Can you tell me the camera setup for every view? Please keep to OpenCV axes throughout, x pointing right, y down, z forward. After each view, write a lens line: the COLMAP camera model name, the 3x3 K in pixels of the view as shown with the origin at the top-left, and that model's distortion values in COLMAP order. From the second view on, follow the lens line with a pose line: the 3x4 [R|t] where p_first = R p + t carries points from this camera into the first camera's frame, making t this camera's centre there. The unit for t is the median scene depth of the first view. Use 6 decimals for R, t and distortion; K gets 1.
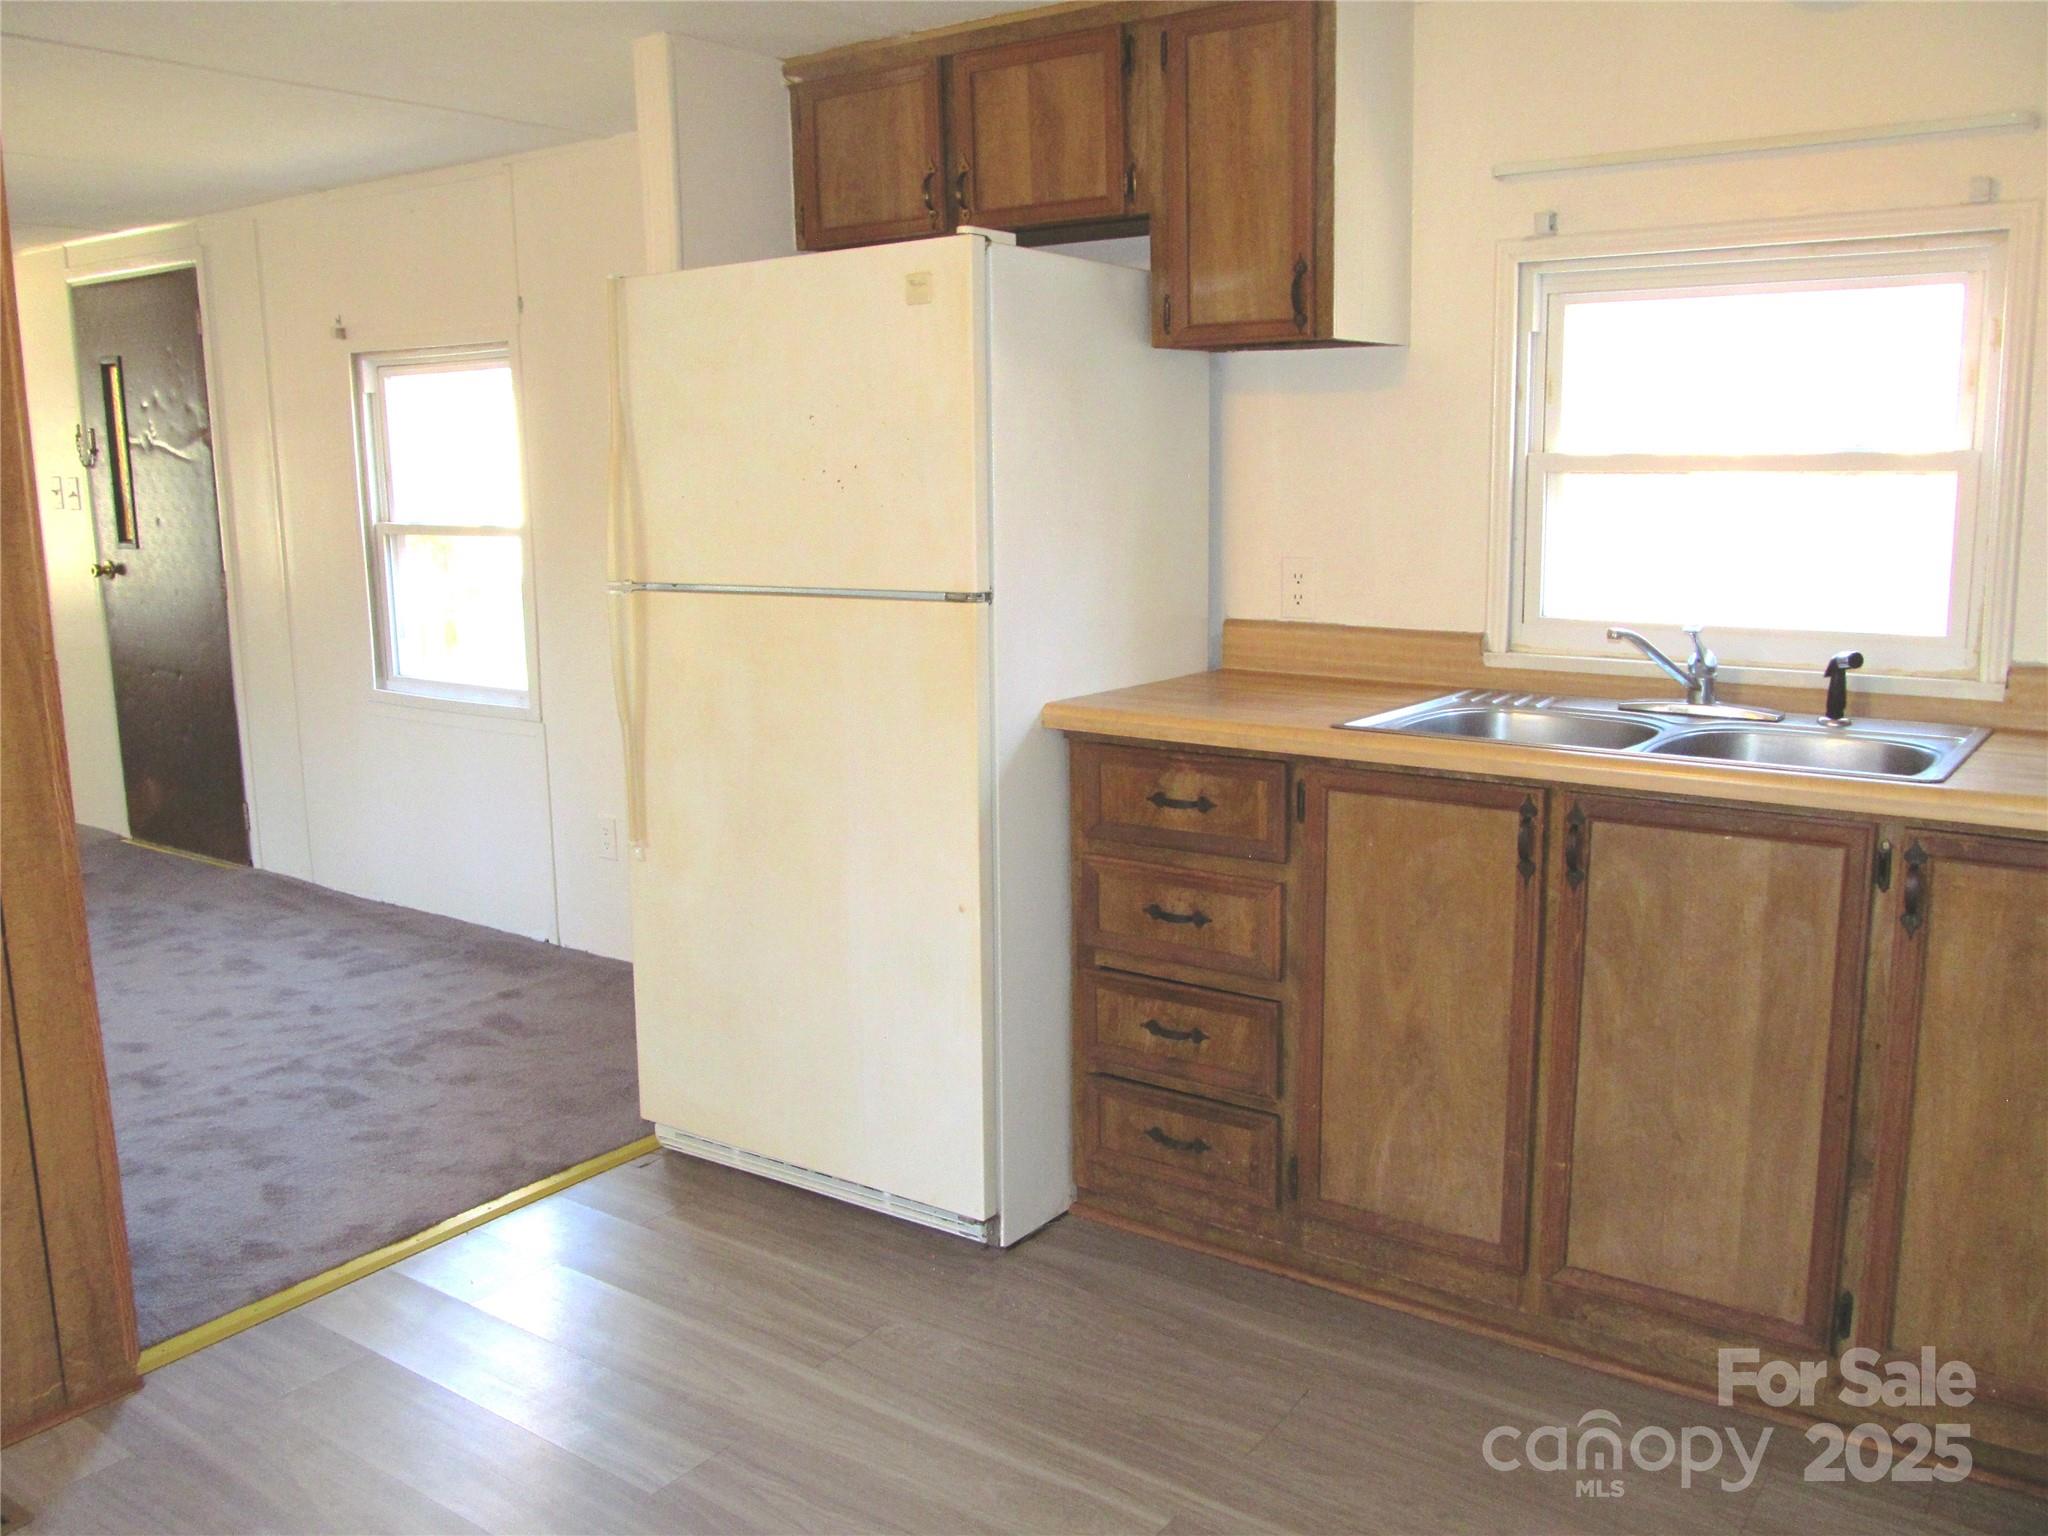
lens RADIAL K [[1674.4, 0, 1024.0], [0, 1674.4, 768.0], [0, 0, 1]] dist [-0.058938, 0.002798]
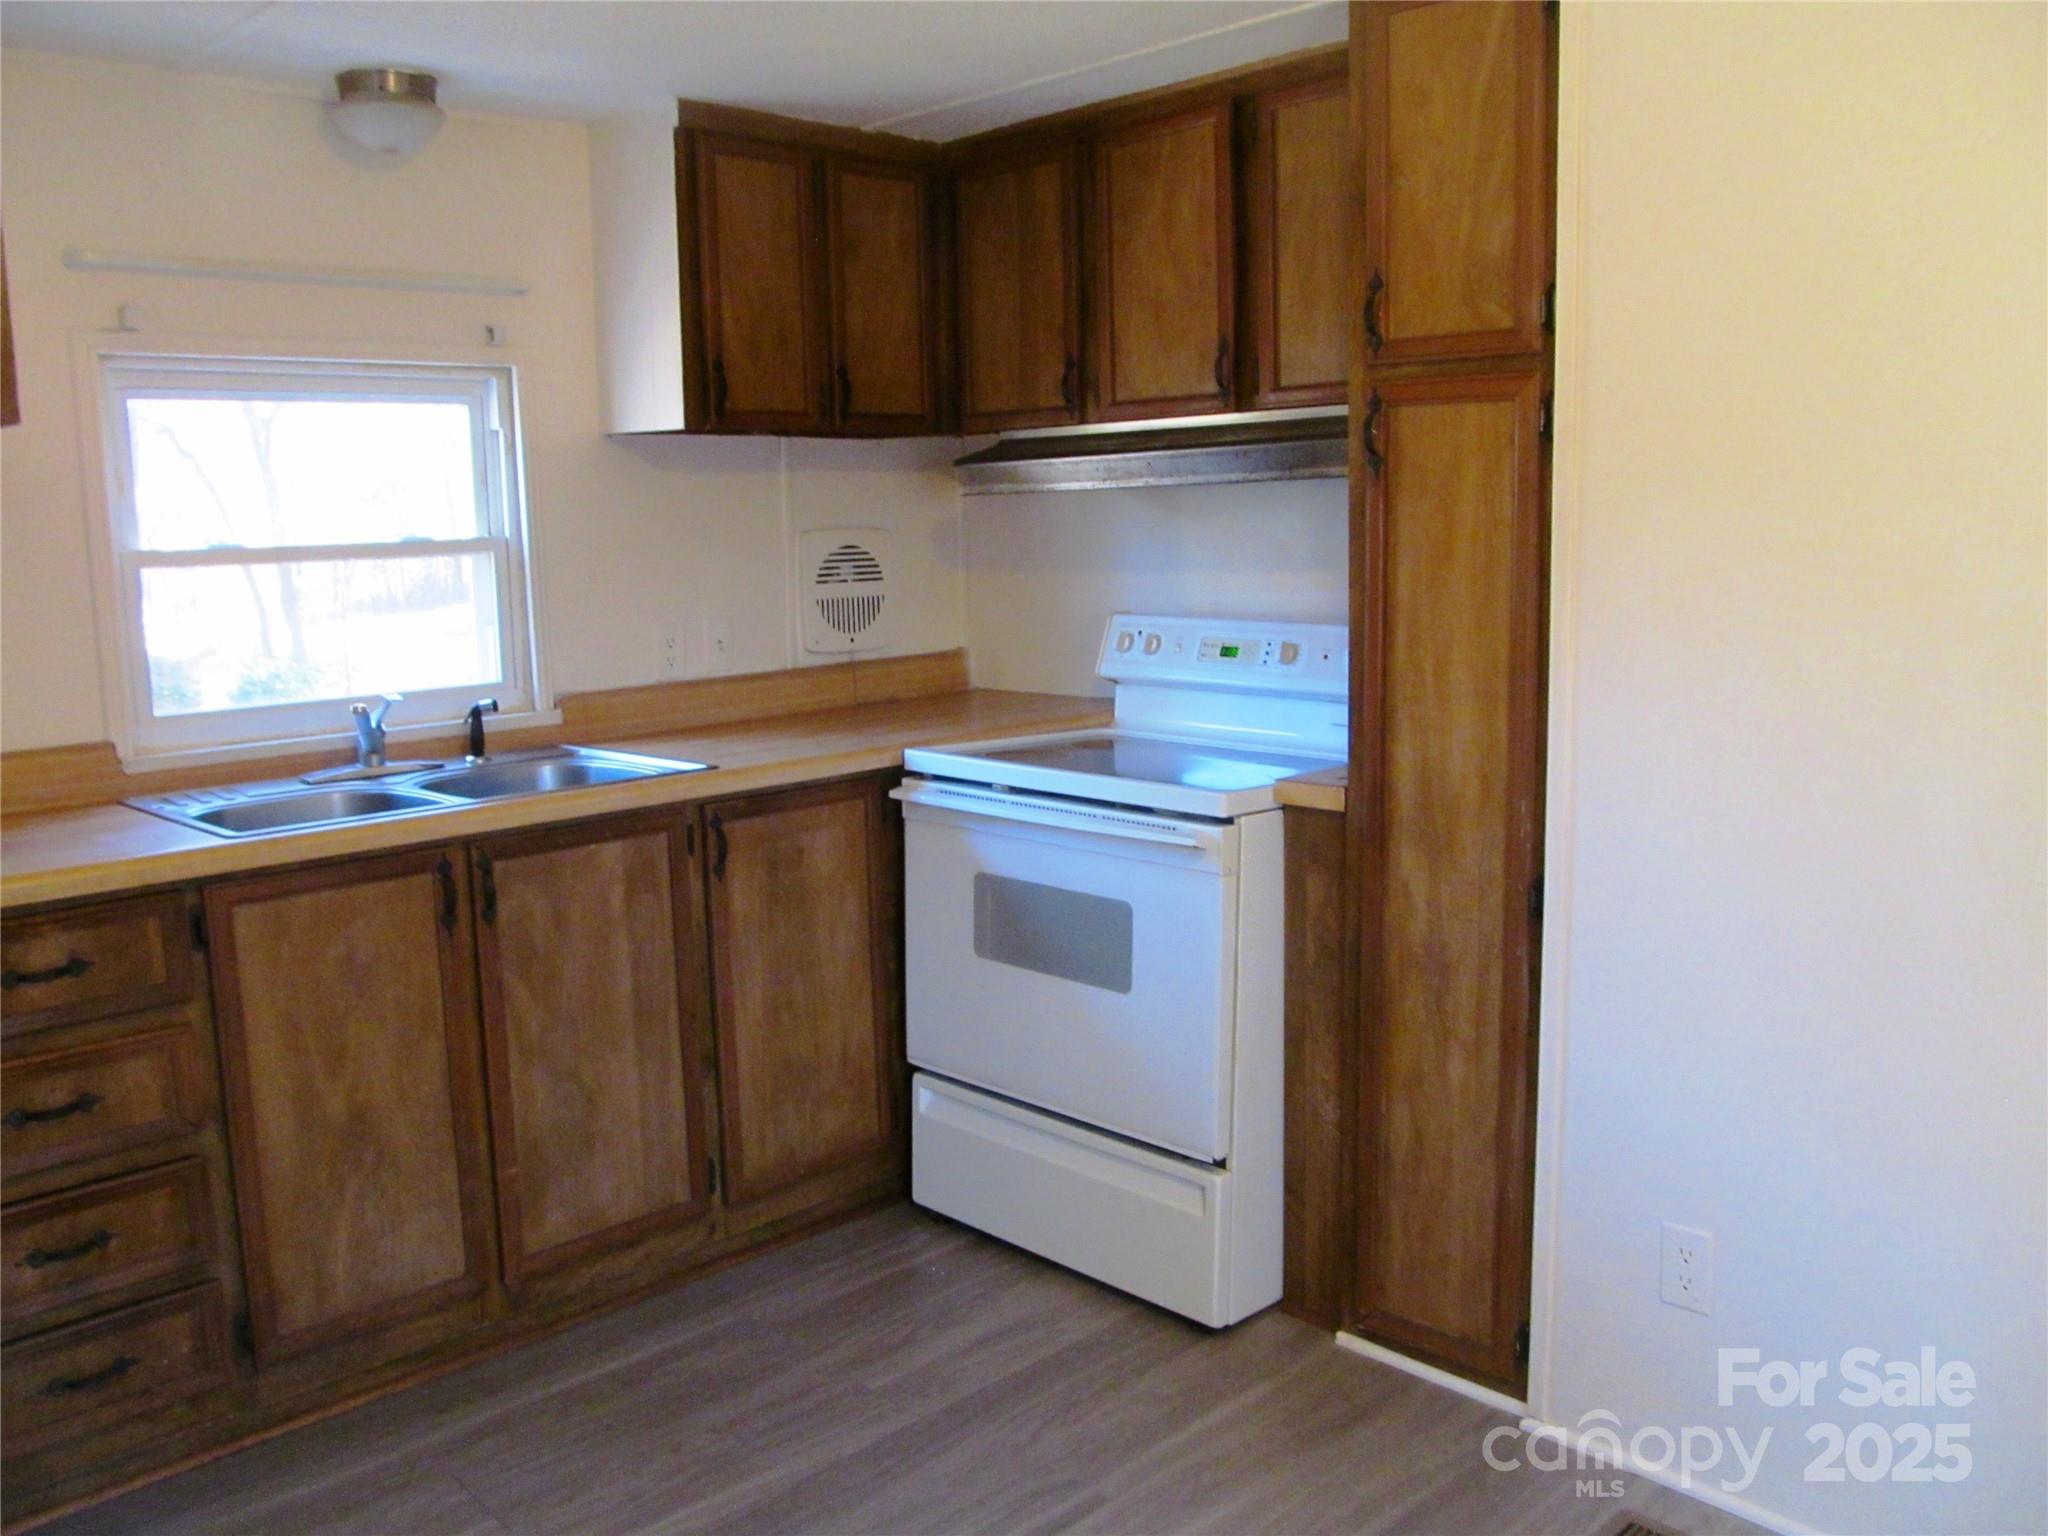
lens RADIAL K [[1674.4, 0, 1024.0], [0, 1674.4, 768.0], [0, 0, 1]] dist [-0.058938, 0.002798]
pose [[0.177179, -0.144044, 0.973580, -0.625131], [0.197061, 0.974391, 0.108301, -0.074465], [-0.964248, 0.172666, 0.201027, 0.367539]]
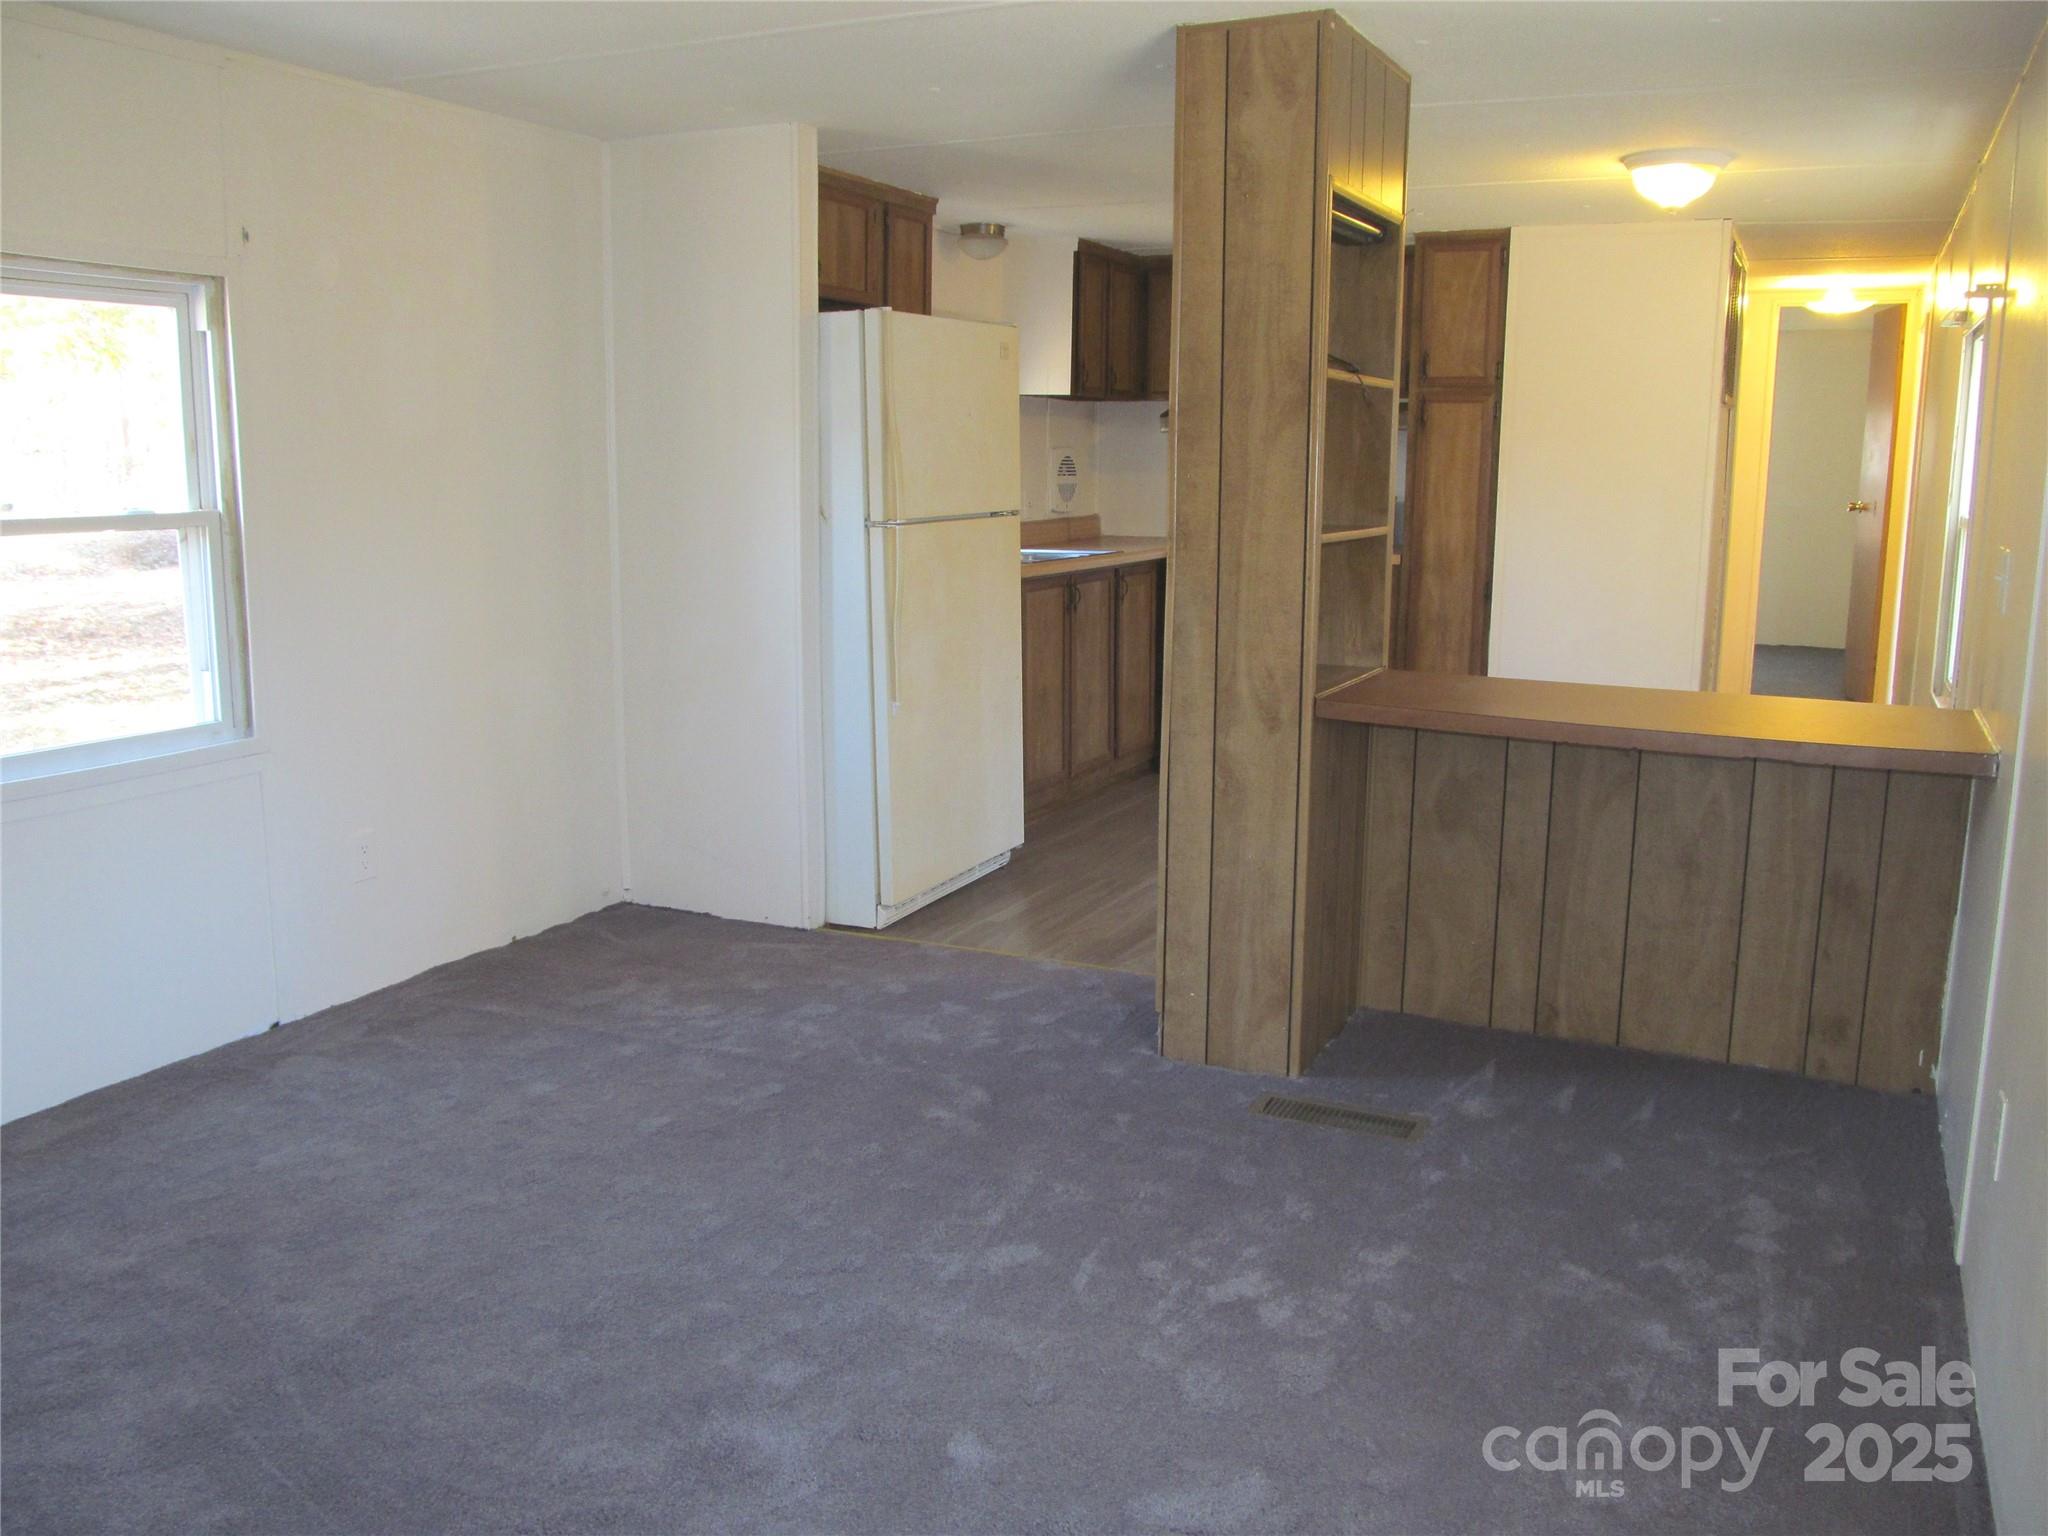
lens RADIAL K [[1674.4, 0, 1024.0], [0, 1674.4, 768.0], [0, 0, 1]] dist [-0.058938, 0.002798]
pose [[-0.155026, -0.172936, 0.972656, -2.018606], [0.175466, 0.964085, 0.199378, -0.205840], [-0.972203, 0.201577, -0.119114, 1.303181]]
